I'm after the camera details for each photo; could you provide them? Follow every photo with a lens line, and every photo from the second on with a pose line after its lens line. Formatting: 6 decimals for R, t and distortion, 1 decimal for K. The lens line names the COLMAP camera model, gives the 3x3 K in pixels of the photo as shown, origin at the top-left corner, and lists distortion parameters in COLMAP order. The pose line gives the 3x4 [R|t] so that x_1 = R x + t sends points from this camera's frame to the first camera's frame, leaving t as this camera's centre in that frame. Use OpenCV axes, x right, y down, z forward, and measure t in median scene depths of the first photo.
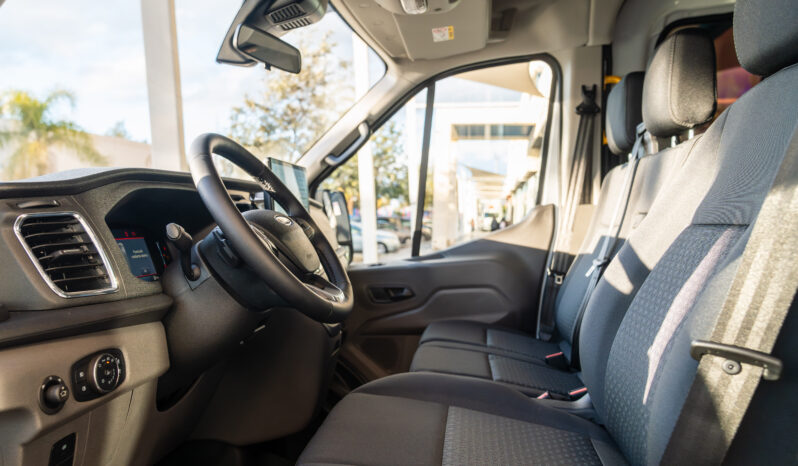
lens RADIAL K [[622.3, 0, 394.9], [0, 622.3, 238.8], [0, 0, 1]] dist [0.020160, 0.005715]
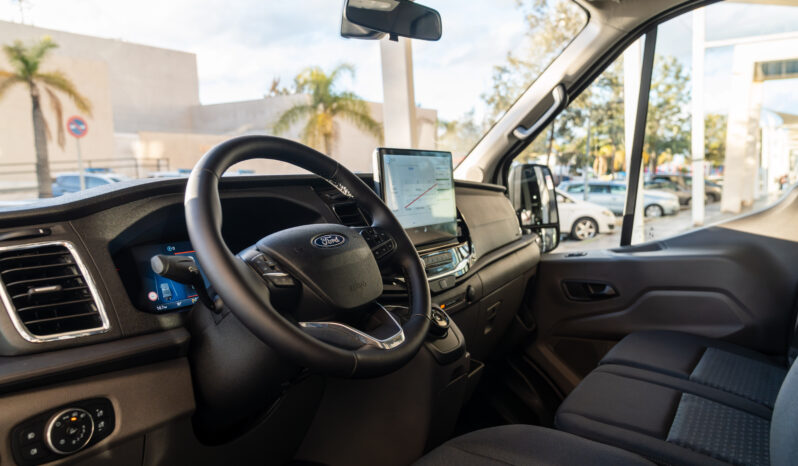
lens RADIAL K [[622.3, 0, 419.1], [0, 622.3, 241.8], [0, 0, 1]] dist [0.020160, 0.005715]
pose [[0.916537, 0.030810, -0.398761, 0.172805], [-0.000281, 0.997078, 0.076392, -0.061776], [0.399950, -0.069905, 0.913867, 0.215852]]
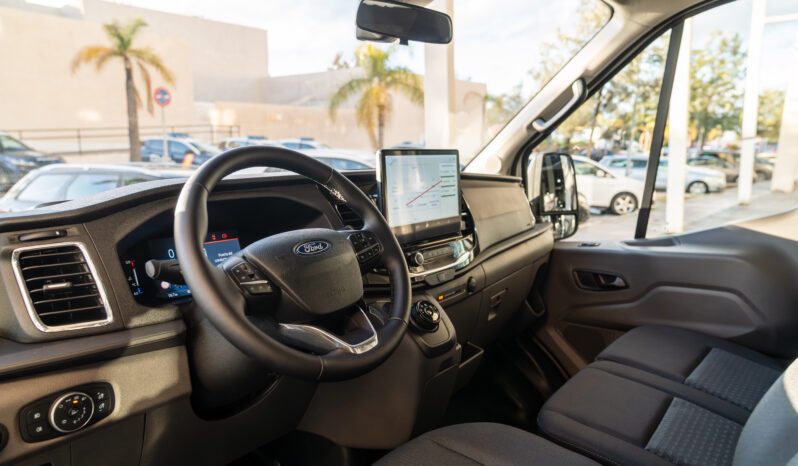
lens RADIAL K [[577.9, 0, 393.5], [0, 577.9, 226.8], [0, 0, 1]] dist [0.014468, 0.018832]
pose [[0.855278, 0.087087, -0.510798, 0.227063], [-0.029765, 0.992405, 0.119359, -0.109485], [0.517314, -0.086882, 0.851374, 0.260862]]
